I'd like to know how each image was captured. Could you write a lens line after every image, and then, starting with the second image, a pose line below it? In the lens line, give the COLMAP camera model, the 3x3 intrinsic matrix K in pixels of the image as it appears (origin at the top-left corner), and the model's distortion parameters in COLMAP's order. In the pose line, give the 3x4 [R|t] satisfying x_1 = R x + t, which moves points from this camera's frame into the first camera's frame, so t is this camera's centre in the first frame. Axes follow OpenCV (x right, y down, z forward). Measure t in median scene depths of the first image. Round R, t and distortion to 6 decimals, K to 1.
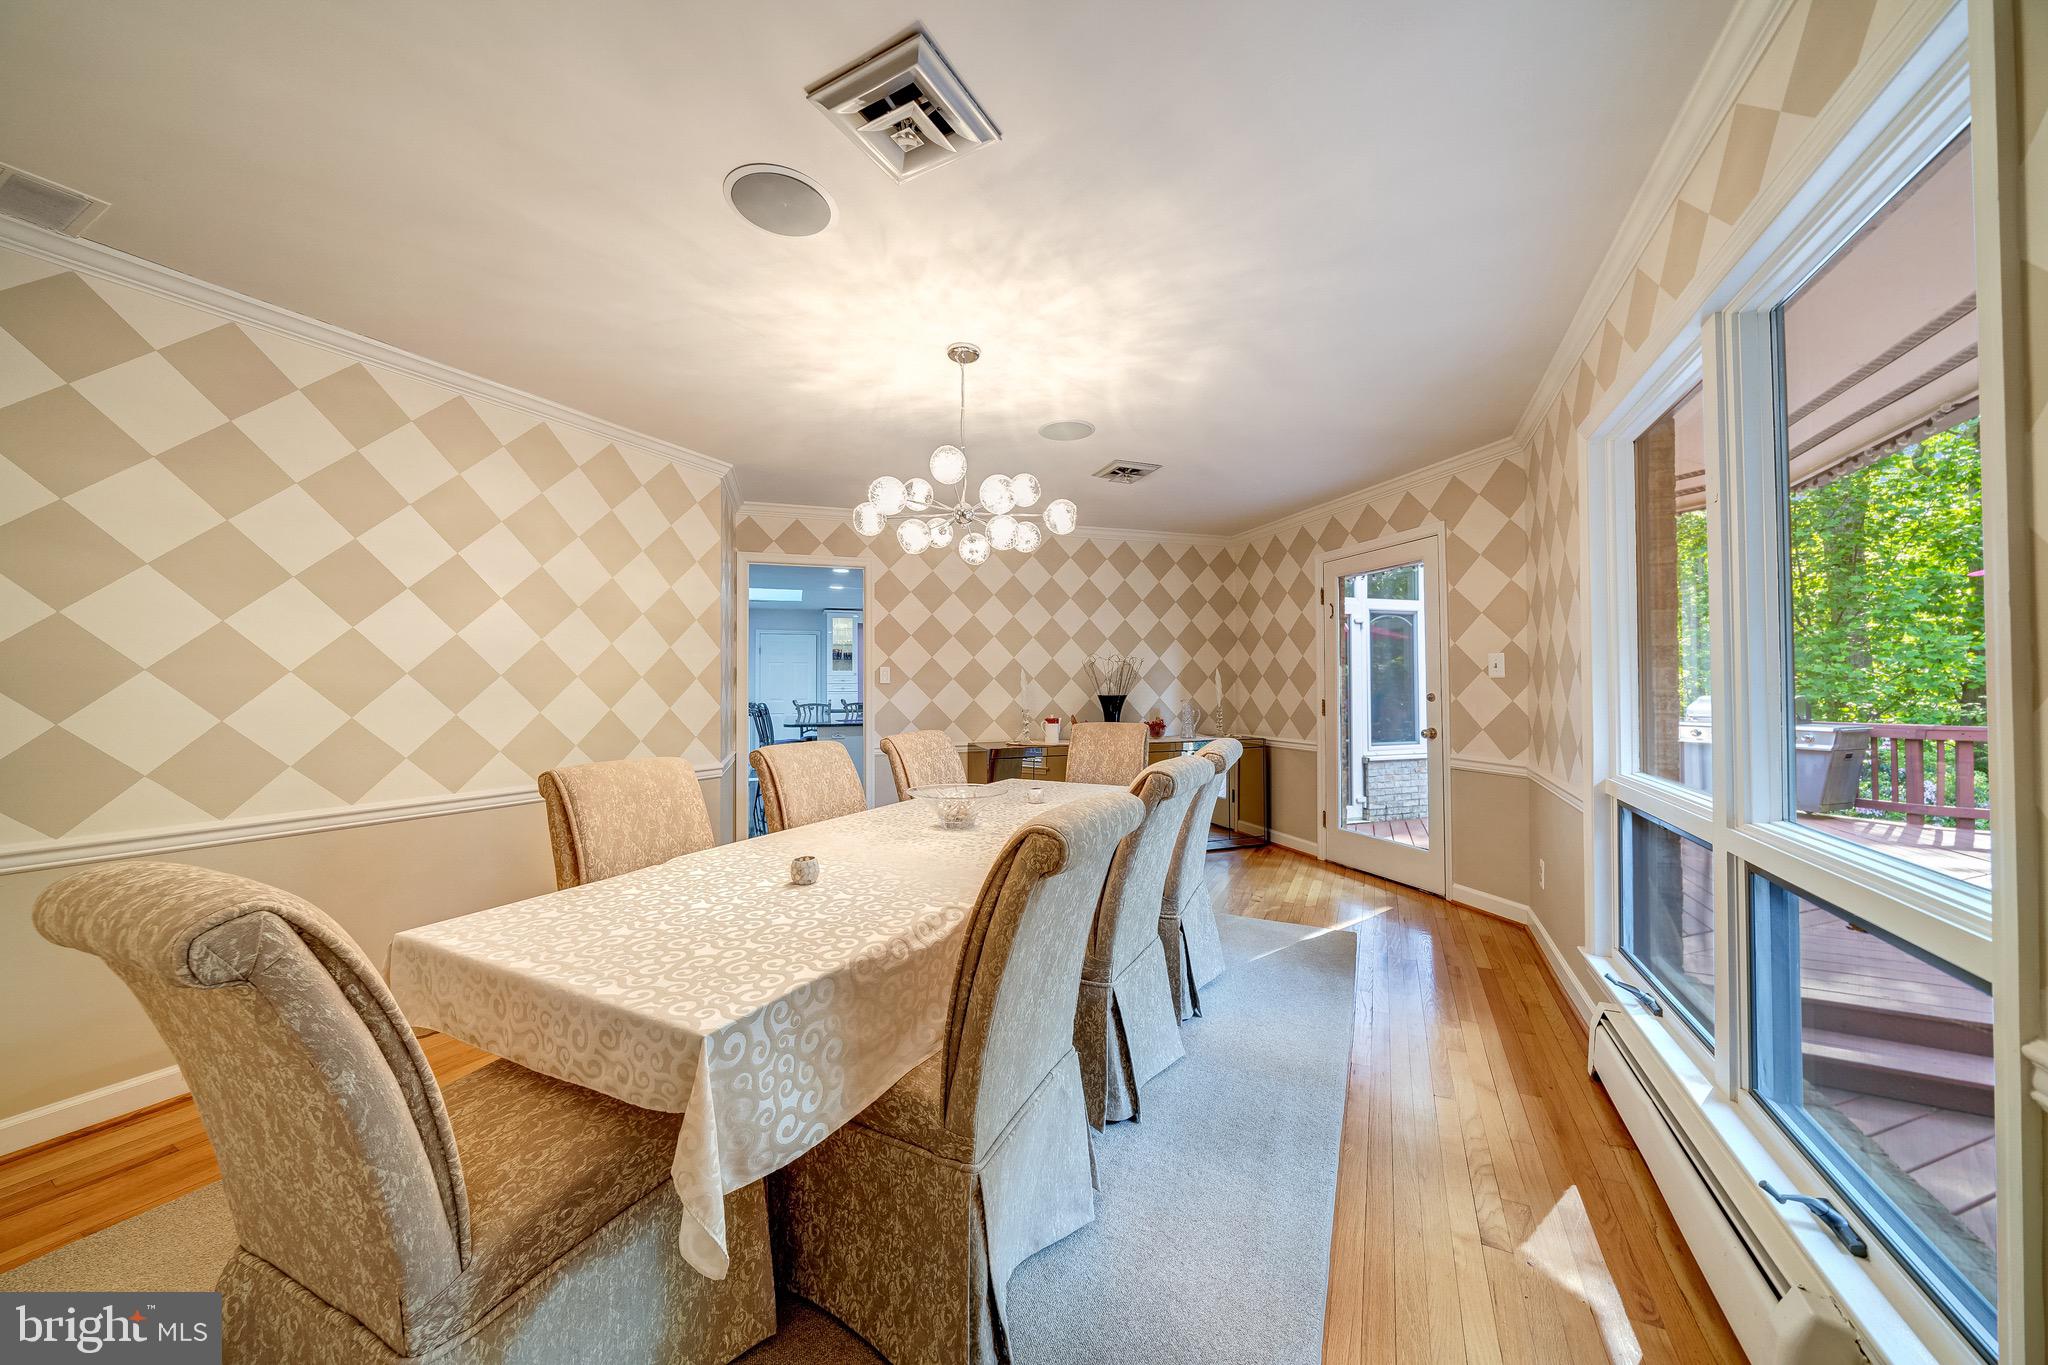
lens RADIAL K [[698.7, 0, 1028.7], [0, 698.7, 678.8], [0, 0, 1]] dist [-0.000882, -0.001710]
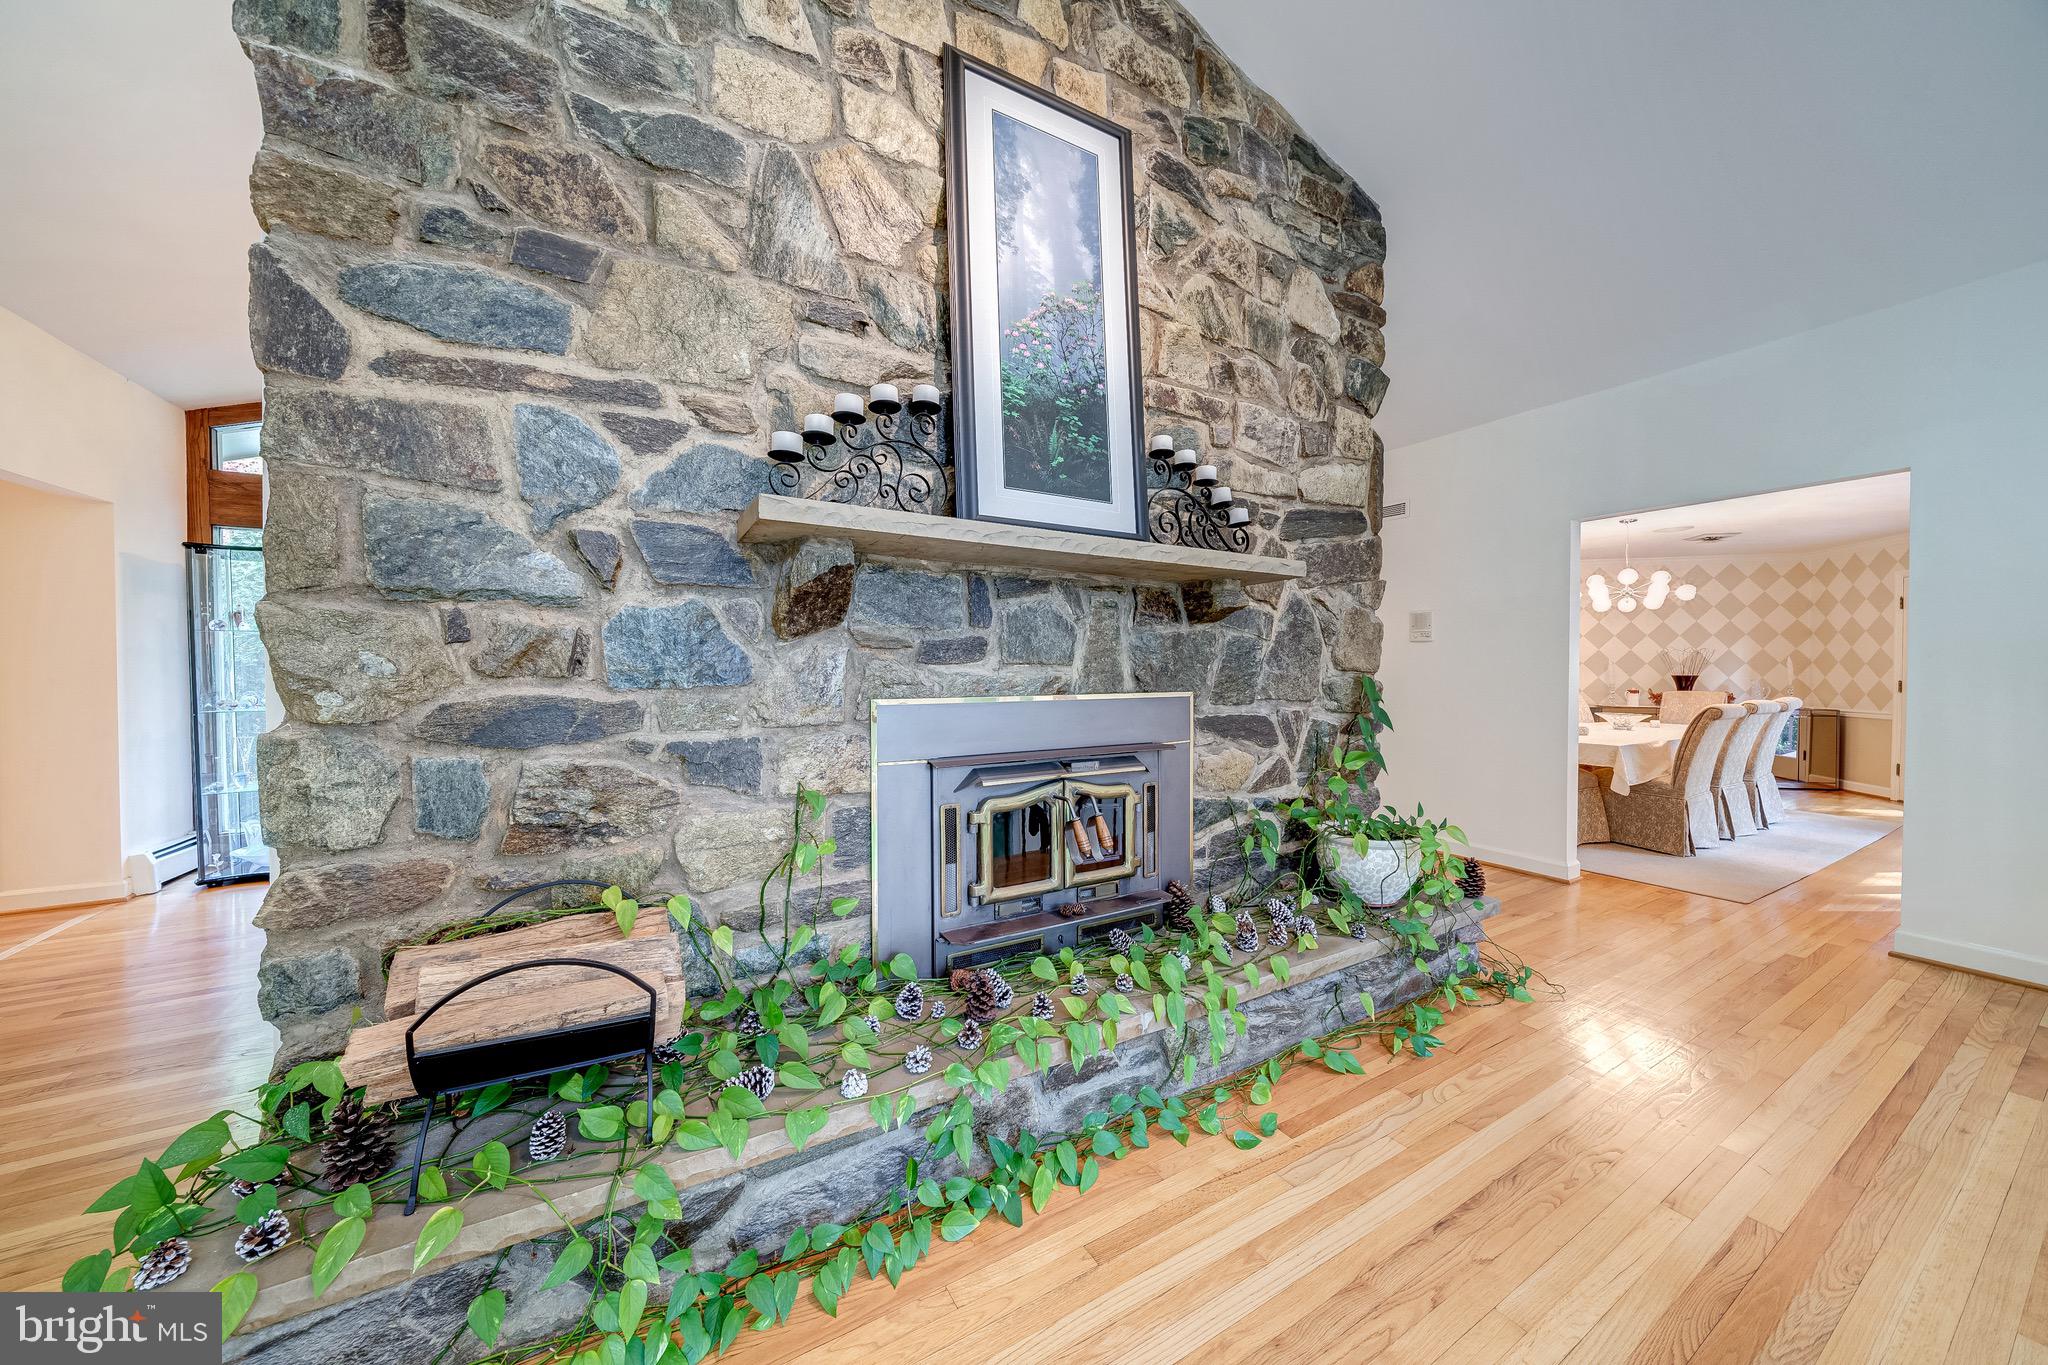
lens RADIAL K [[698.7, 0, 1028.7], [0, 698.7, 678.8], [0, 0, 1]] dist [-0.000882, -0.001710]
pose [[0.840687, 0.016374, -0.541273, -0.232604], [-0.000396, 0.999561, 0.029623, -0.010811], [0.541521, -0.024689, 0.840325, -0.913264]]
